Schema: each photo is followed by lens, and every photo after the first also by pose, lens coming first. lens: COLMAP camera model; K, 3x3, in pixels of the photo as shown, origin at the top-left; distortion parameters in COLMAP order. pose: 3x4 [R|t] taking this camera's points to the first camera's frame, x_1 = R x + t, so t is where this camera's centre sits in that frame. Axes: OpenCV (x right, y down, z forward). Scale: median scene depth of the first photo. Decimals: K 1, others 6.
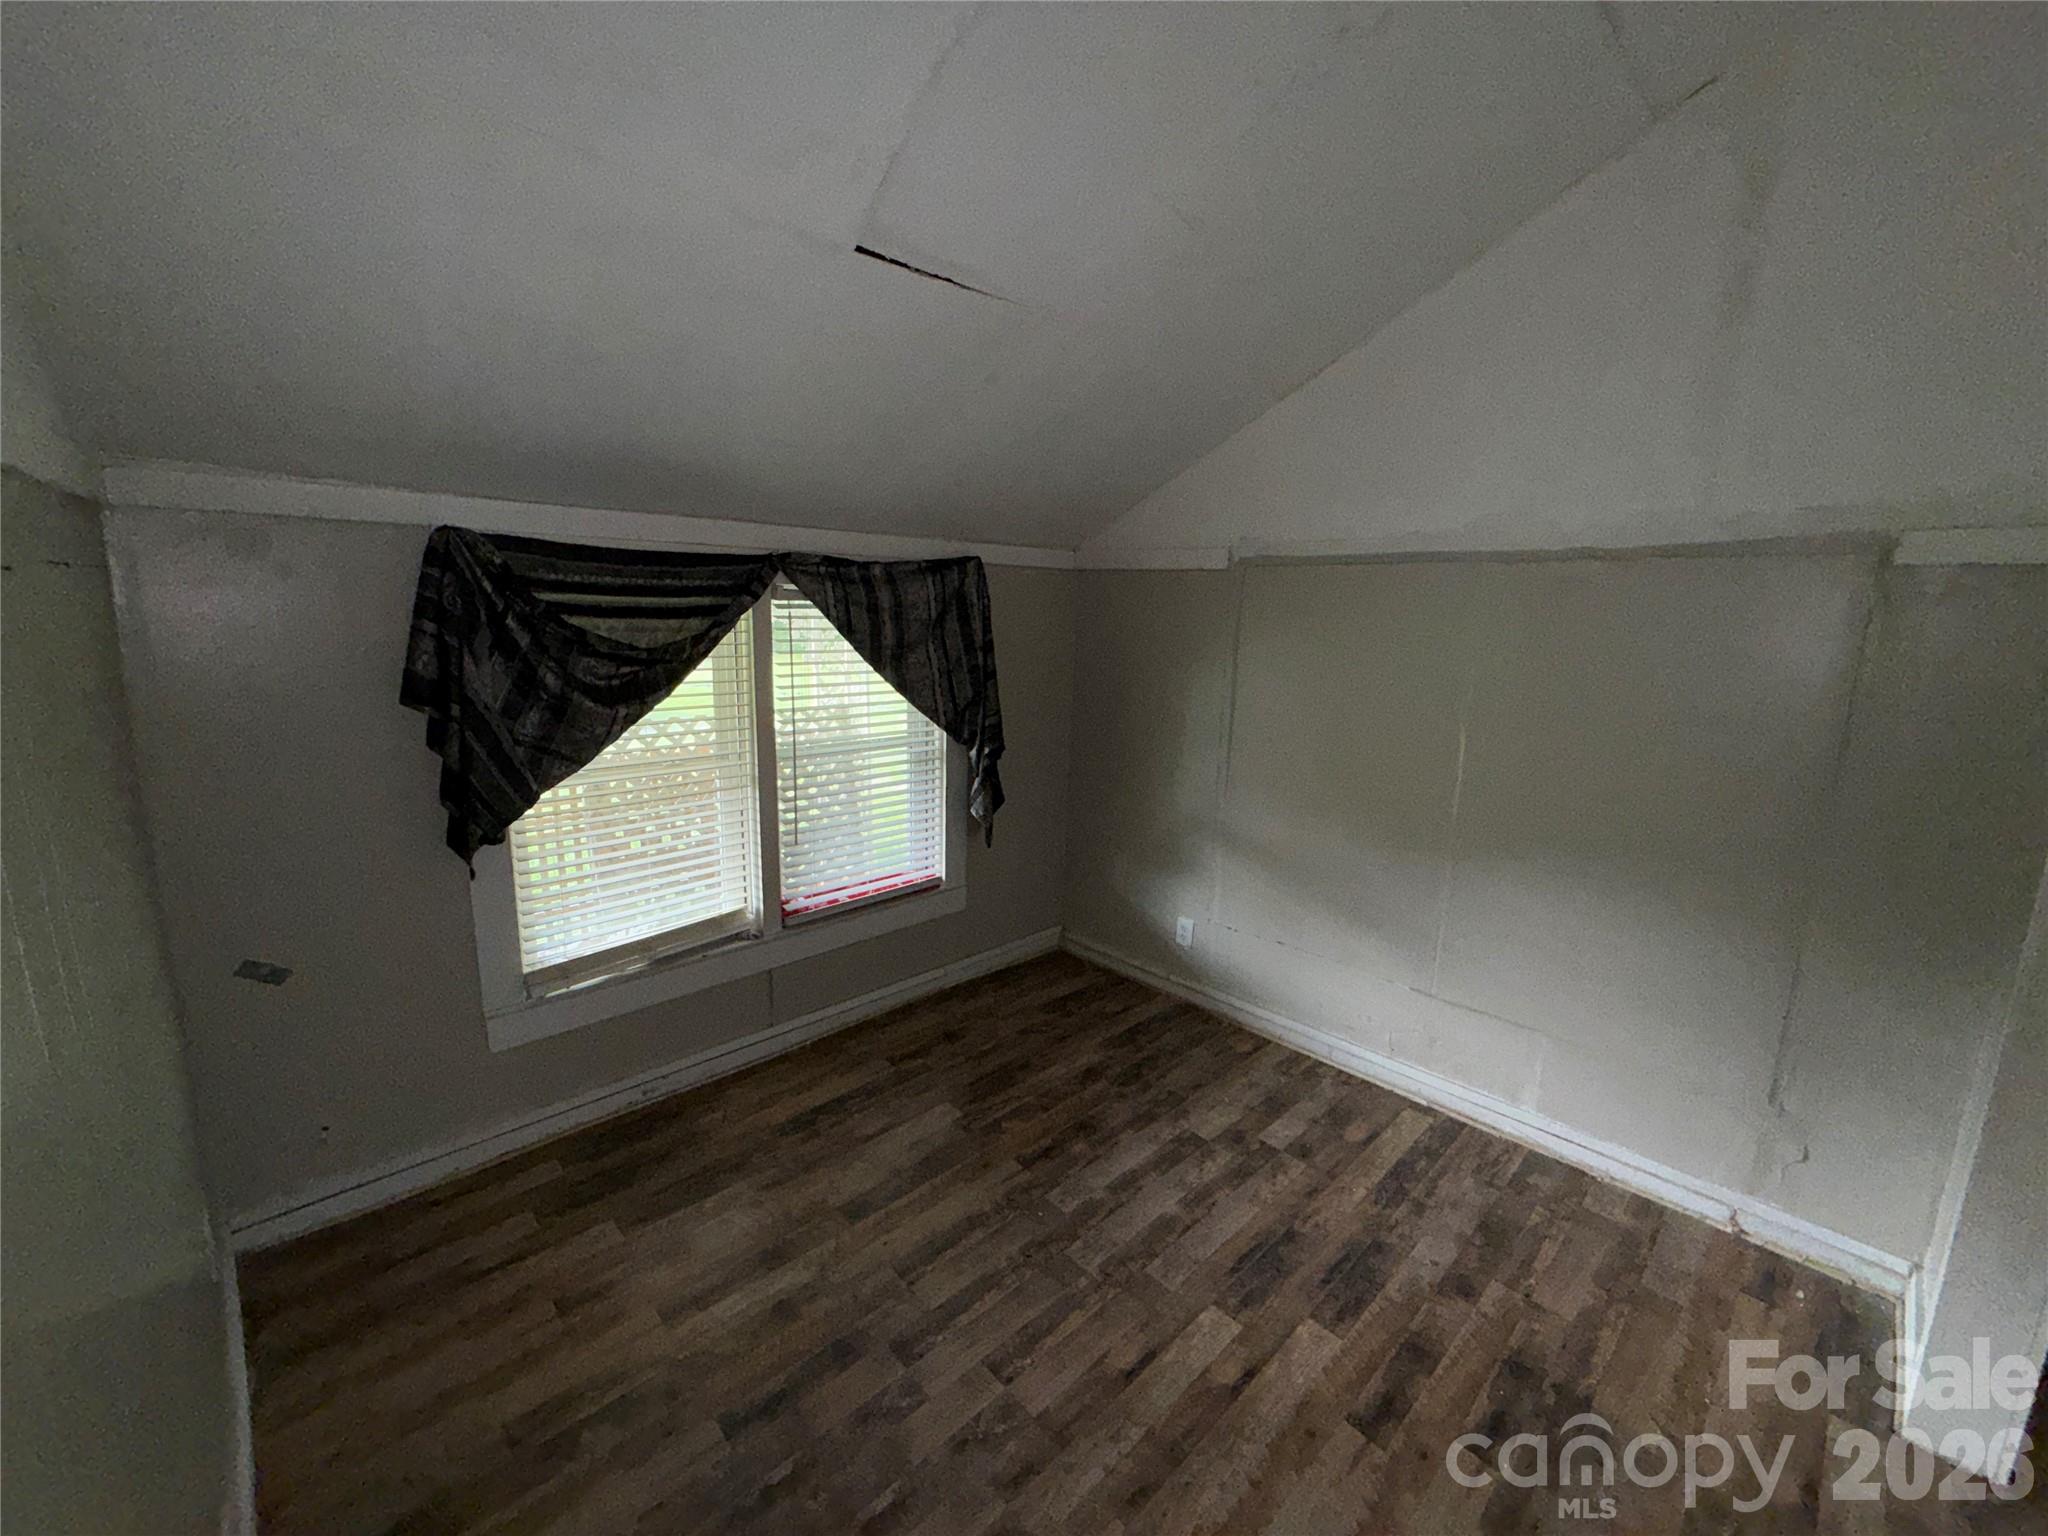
lens RADIAL K [[822.8, 0, 1024.0], [0, 822.8, 768.0], [0, 0, 1]] dist [0.001712, -0.000539]
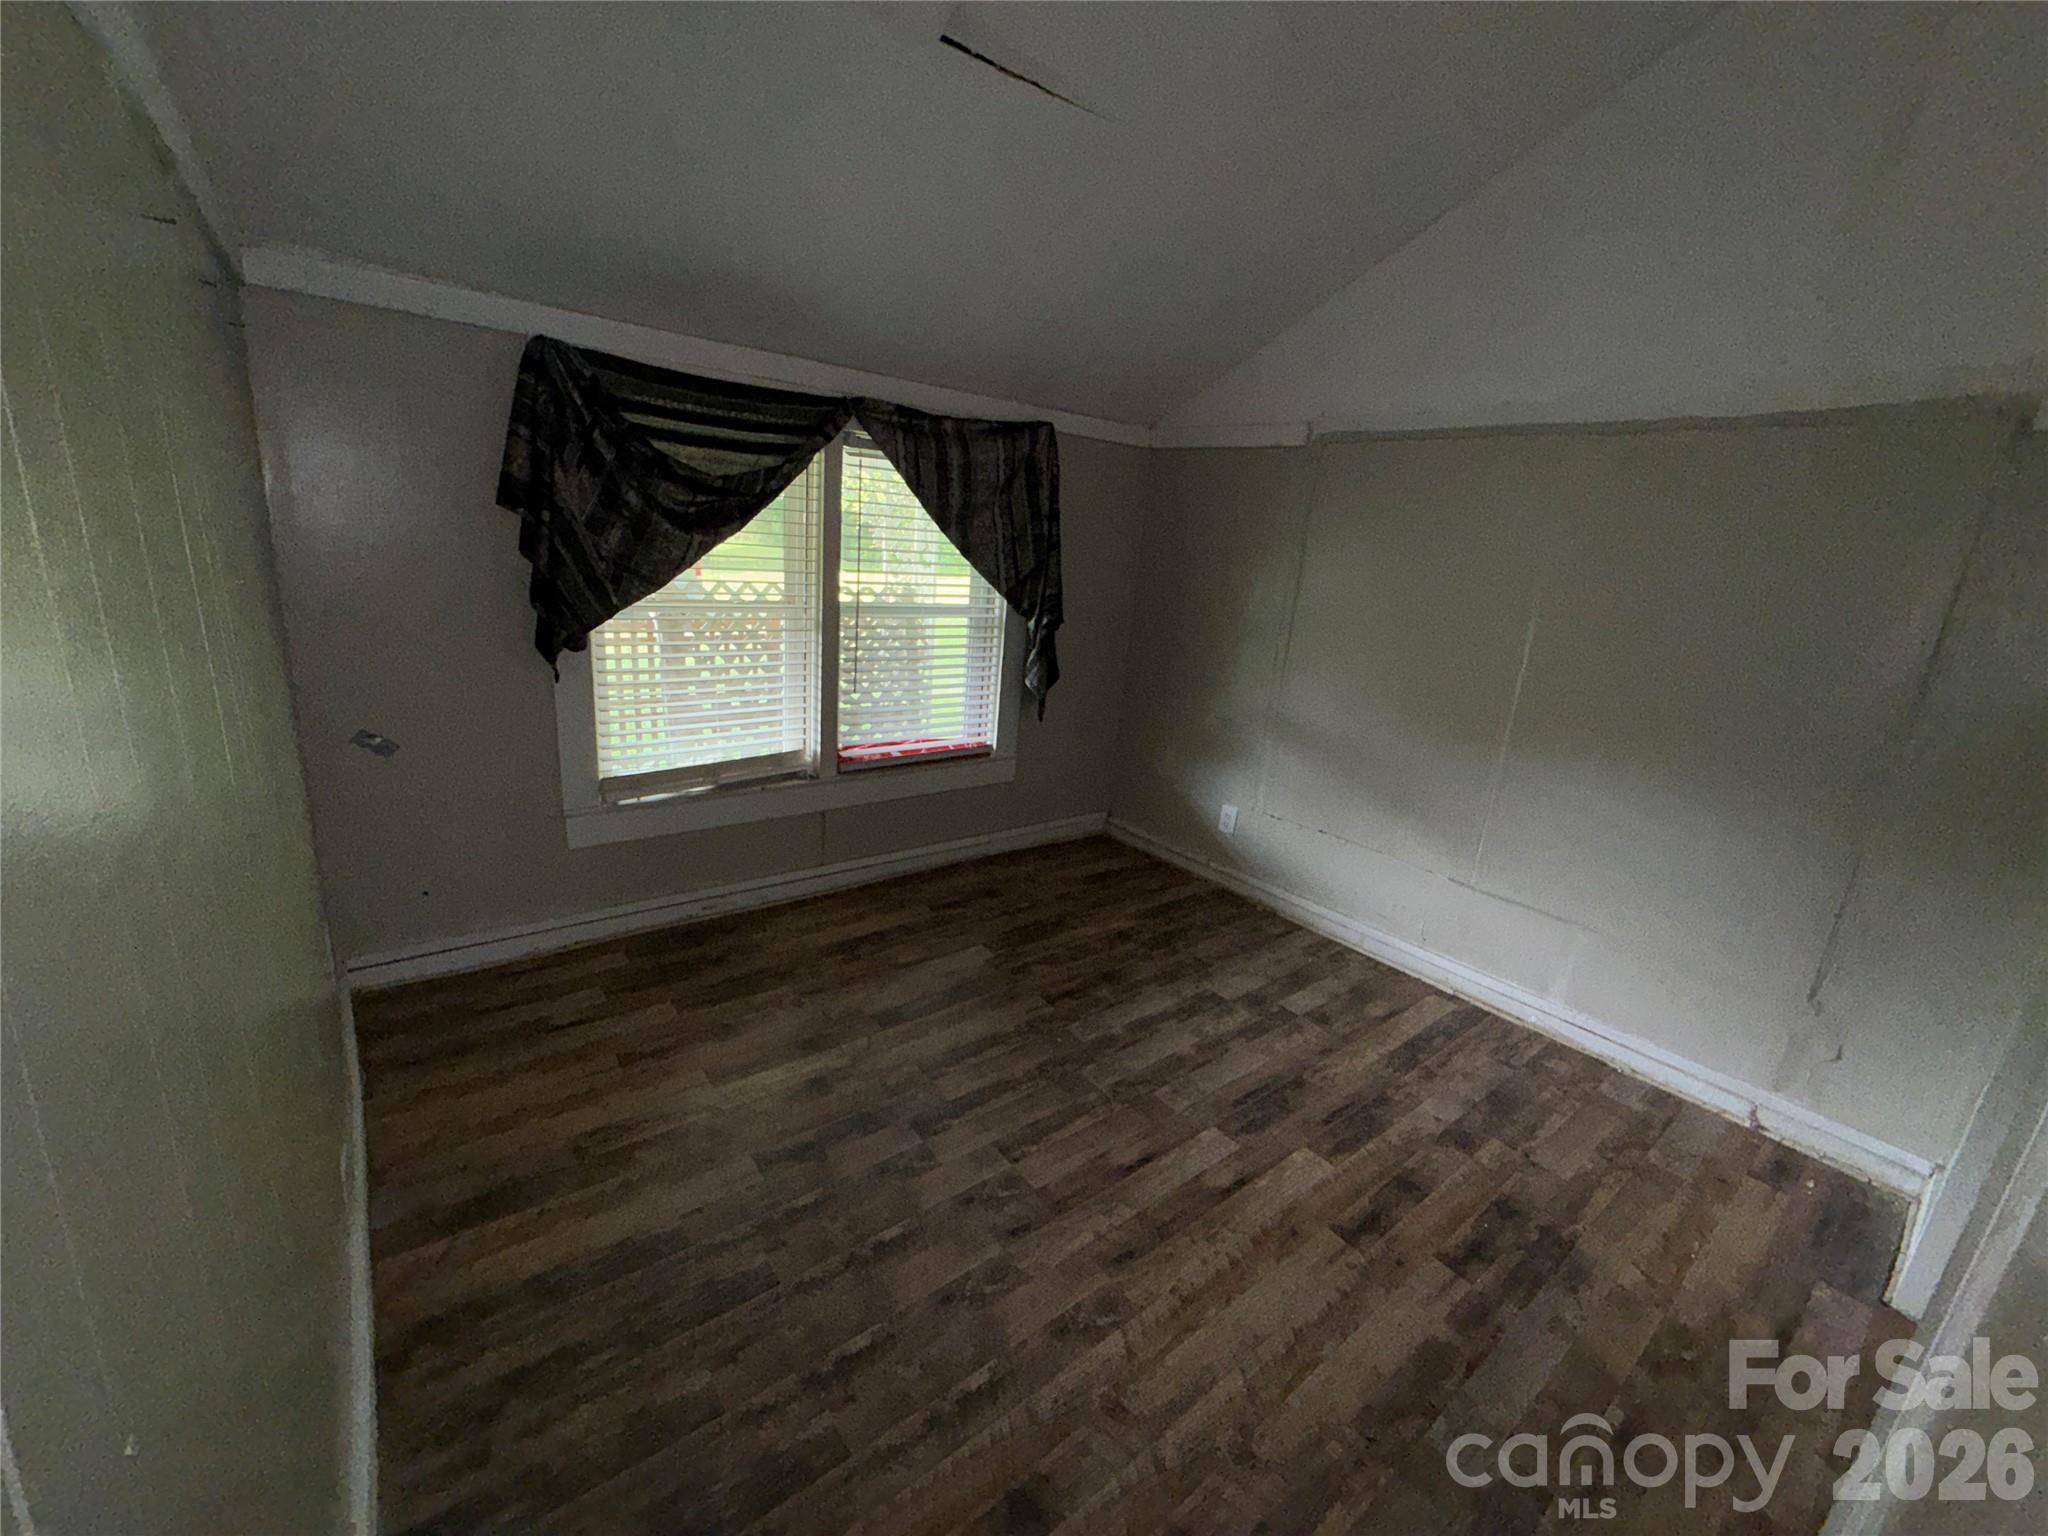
lens RADIAL K [[822.8, 0, 1024.0], [0, 822.8, 768.0], [0, 0, 1]] dist [0.001712, -0.000539]
pose [[0.994170, 0.077852, -0.074605, 0.025177], [-0.071930, 0.994274, 0.079022, 0.108706], [0.080330, -0.073195, 0.994077, -0.027831]]
